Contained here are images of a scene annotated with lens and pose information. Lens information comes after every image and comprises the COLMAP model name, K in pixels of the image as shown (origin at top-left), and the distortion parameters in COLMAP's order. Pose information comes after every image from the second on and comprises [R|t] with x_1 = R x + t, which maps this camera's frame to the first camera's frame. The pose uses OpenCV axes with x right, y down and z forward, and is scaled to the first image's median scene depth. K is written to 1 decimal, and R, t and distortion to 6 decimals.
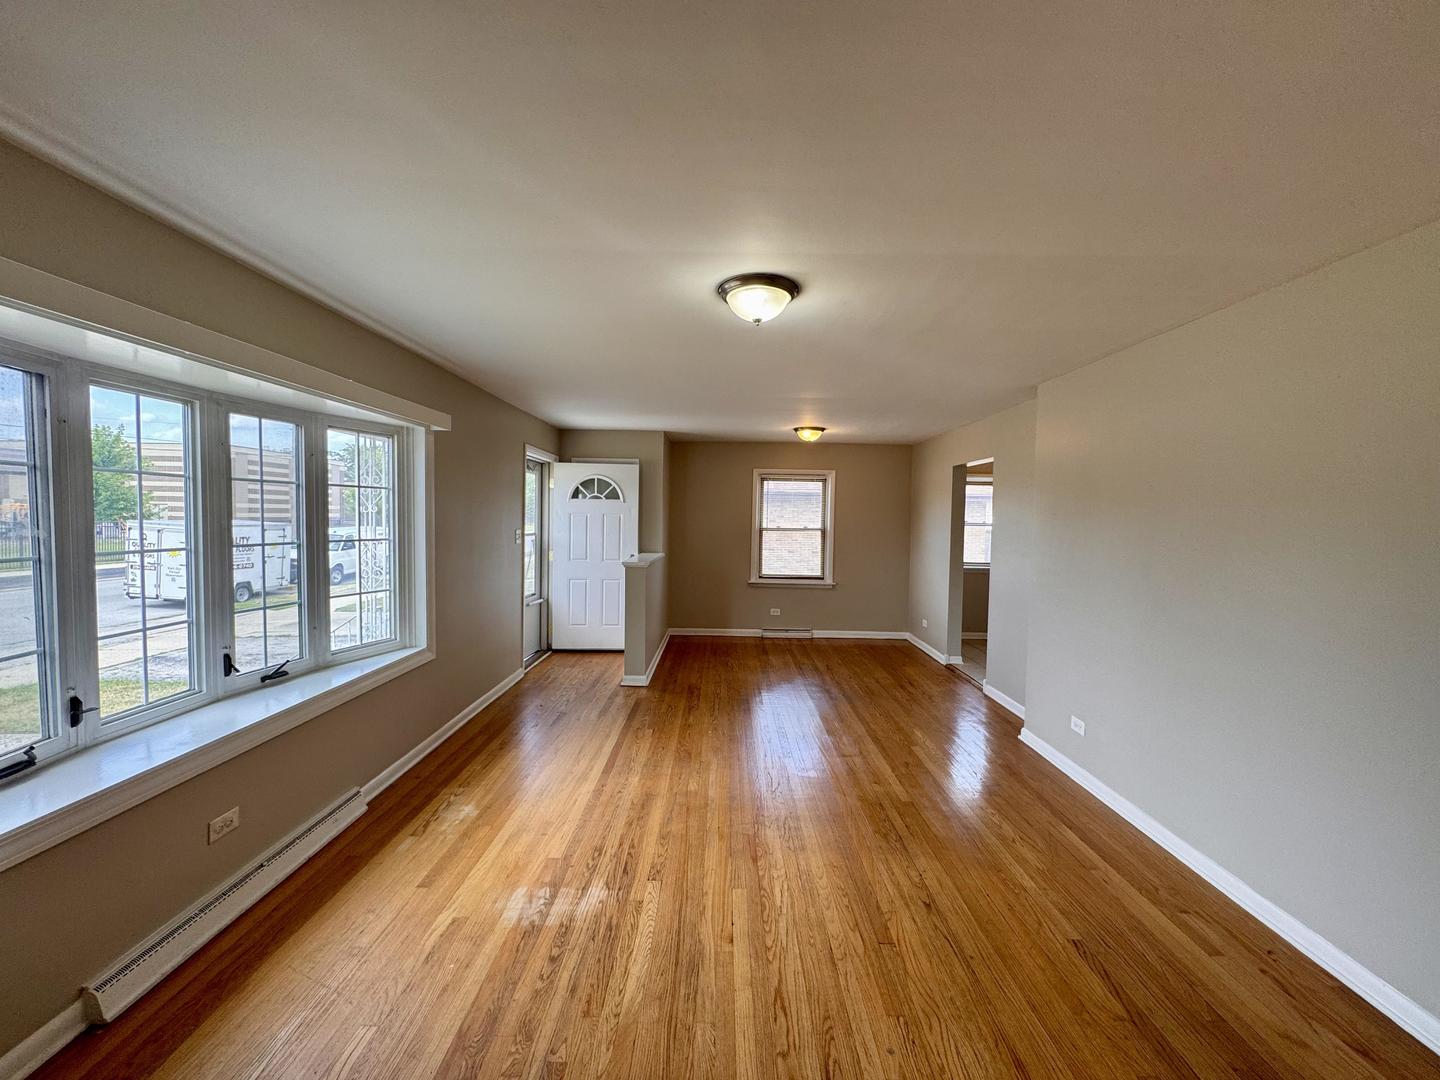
lens RADIAL K [[578.1, 0, 716.0], [0, 578.1, 545.7], [0, 0, 1]] dist [-0.003360, 0.000728]
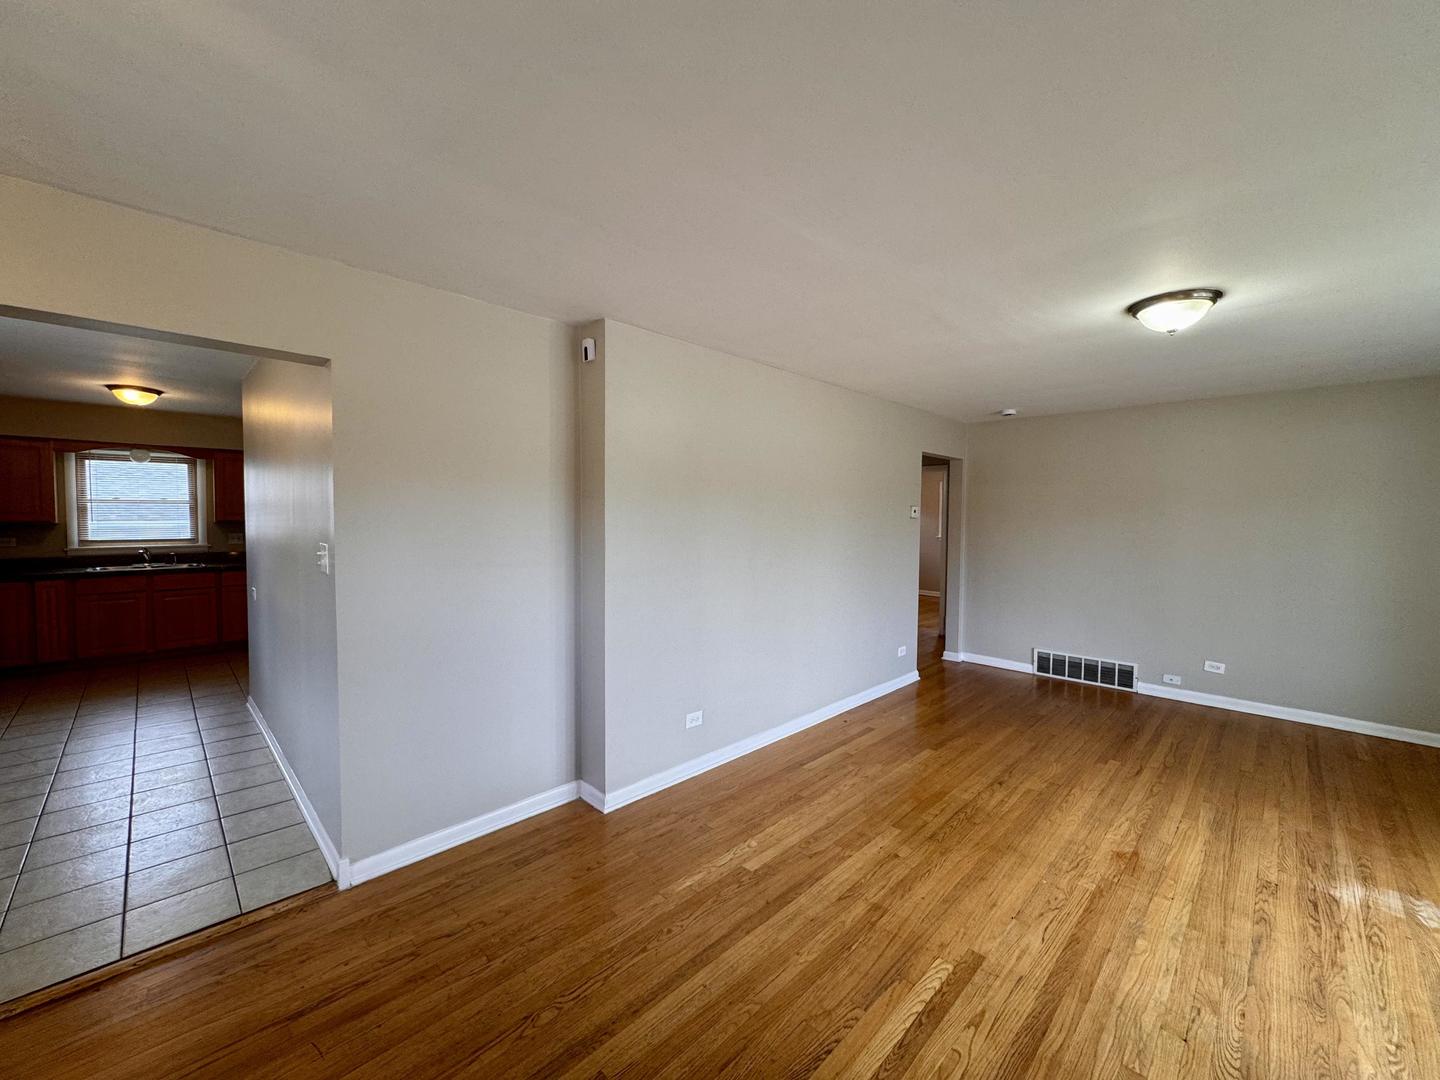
lens RADIAL K [[578.1, 0, 716.3], [0, 578.1, 541.0], [0, 0, 1]] dist [-0.003360, 0.000728]
pose [[-0.717257, -0.053543, 0.694748, -0.077533], [0.015305, 0.995592, 0.092529, -0.100970], [-0.696640, 0.077001, -0.713276, 2.167340]]
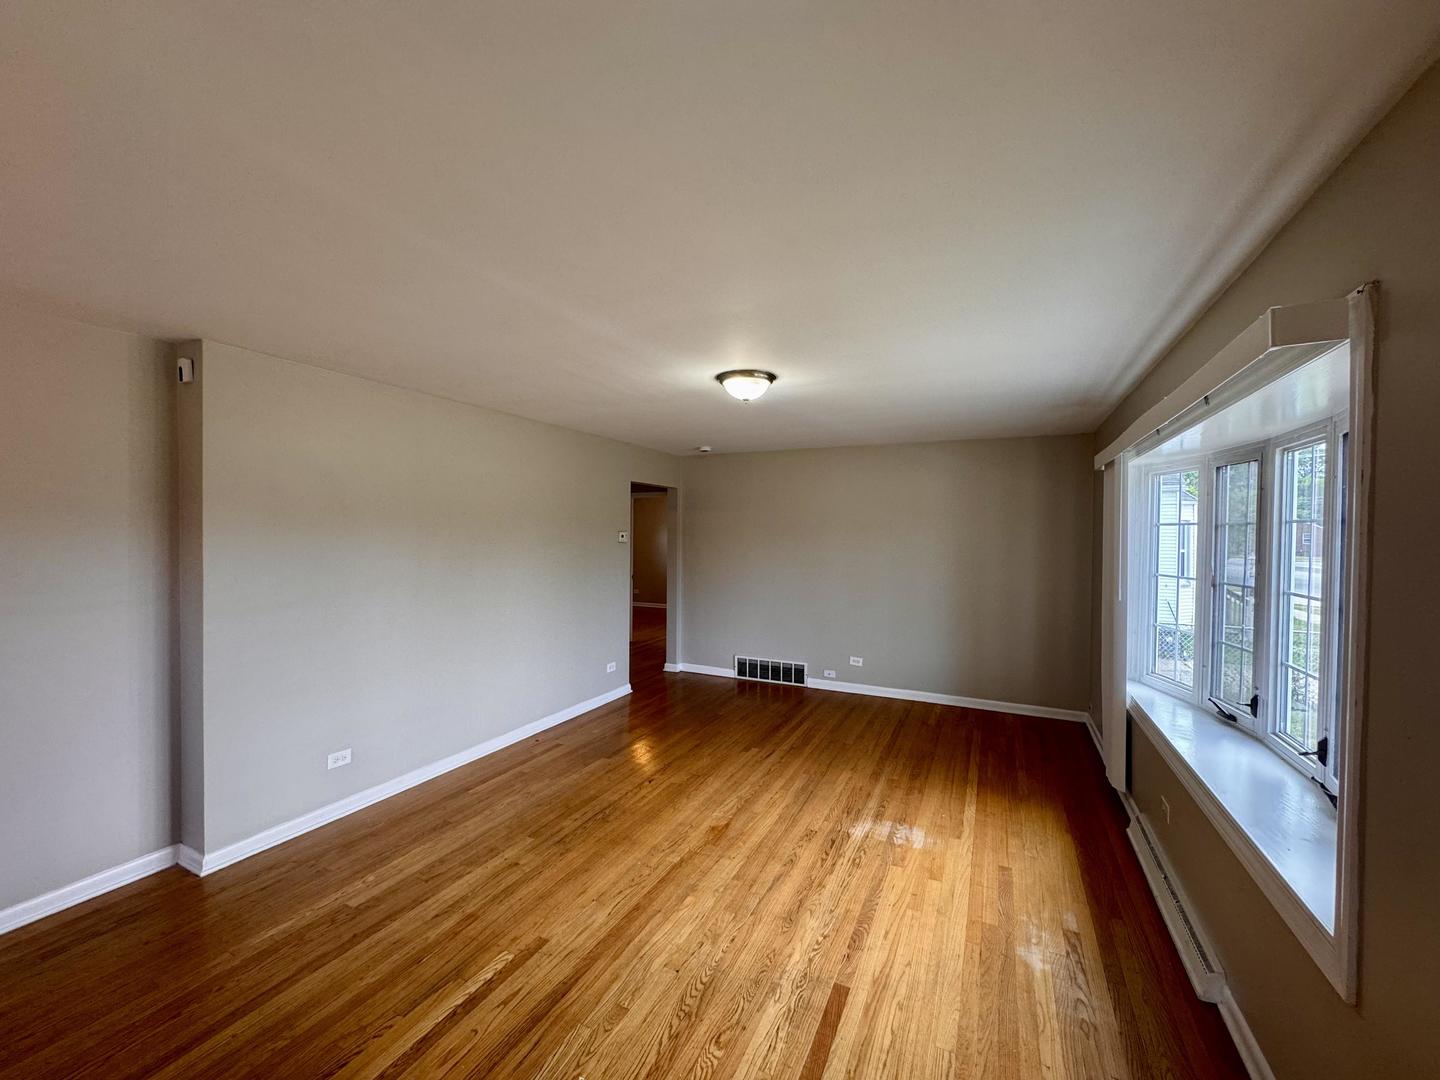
lens RADIAL K [[578.1, 0, 719.6], [0, 578.1, 541.2], [0, 0, 1]] dist [-0.003360, 0.000728]
pose [[-0.906876, -0.030696, 0.420278, -0.411142], [-0.001944, 0.997637, 0.068671, -0.138142], [-0.421393, 0.061459, -0.904793, 2.060659]]
